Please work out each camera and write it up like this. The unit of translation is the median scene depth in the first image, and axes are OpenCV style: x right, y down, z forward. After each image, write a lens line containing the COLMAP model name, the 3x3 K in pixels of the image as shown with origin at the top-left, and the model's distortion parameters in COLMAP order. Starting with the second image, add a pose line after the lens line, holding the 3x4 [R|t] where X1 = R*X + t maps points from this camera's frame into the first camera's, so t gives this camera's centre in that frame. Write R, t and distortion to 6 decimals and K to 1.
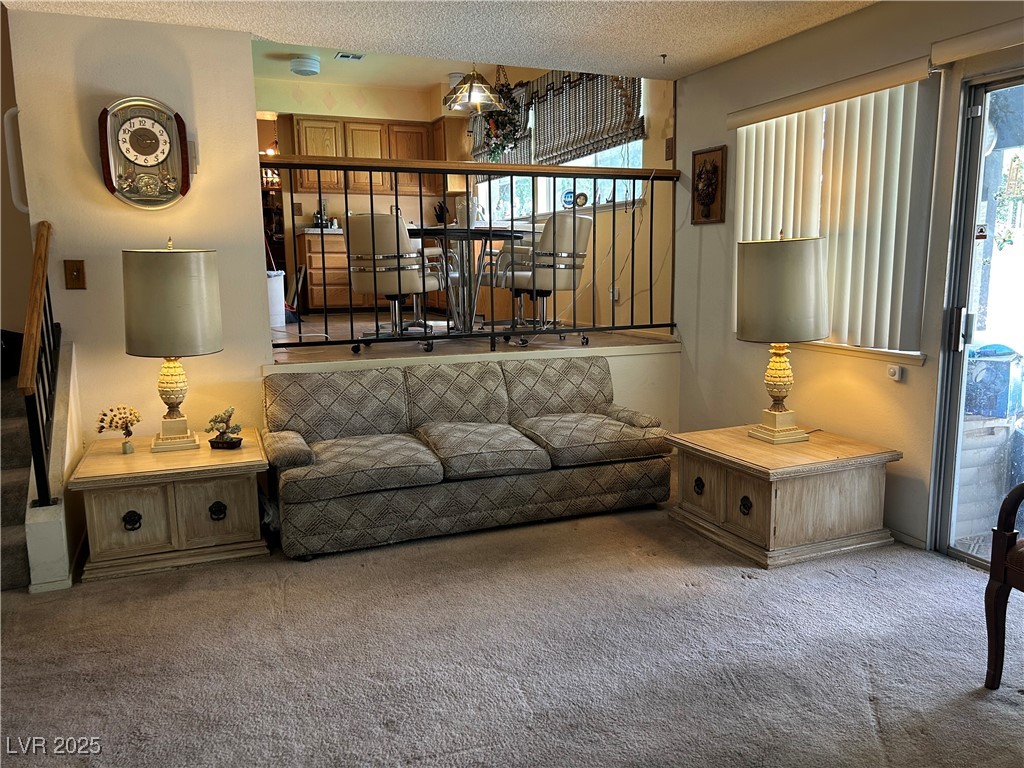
lens RADIAL K [[768.2, 0, 514.8], [0, 768.2, 386.7], [0, 0, 1]] dist [0.069445, -0.002966]
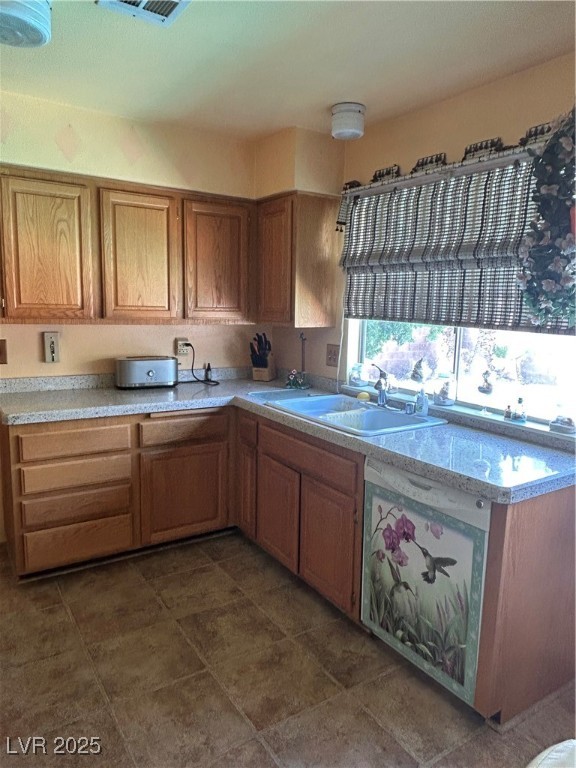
lens RADIAL K [[529.7, 0, 288.1], [0, 529.7, 380.8], [0, 0, 1]] dist [-0.001448, -0.002364]
pose [[0.974598, 0.001549, 0.223956, -0.174964], [0.001875, 0.999885, -0.015077, -0.210141], [-0.223953, 0.015114, 0.974483, 0.639378]]
